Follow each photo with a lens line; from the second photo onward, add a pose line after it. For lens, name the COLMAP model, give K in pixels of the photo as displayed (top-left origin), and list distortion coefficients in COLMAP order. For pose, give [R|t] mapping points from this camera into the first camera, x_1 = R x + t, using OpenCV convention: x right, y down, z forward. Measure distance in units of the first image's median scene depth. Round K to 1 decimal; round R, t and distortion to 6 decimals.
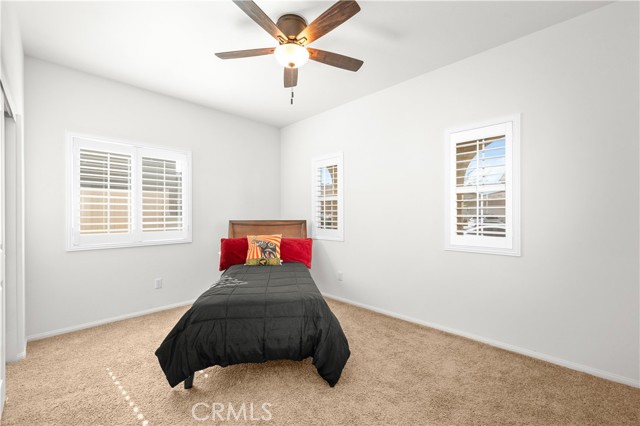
lens RADIAL K [[260.1, 0, 320.0], [0, 260.1, 213.0], [0, 0, 1]] dist [-0.000407, -0.000018]
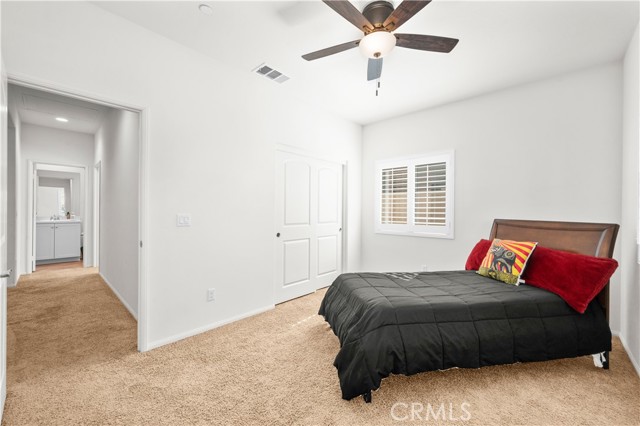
lens RADIAL K [[260.1, 0, 320.0], [0, 260.1, 213.0], [0, 0, 1]] dist [-0.000407, -0.000018]
pose [[0.032430, 0.013022, -0.999389, 0.516842], [-0.008715, 0.999881, 0.012746, 0.003510], [0.999436, 0.008296, 0.032539, 0.461536]]
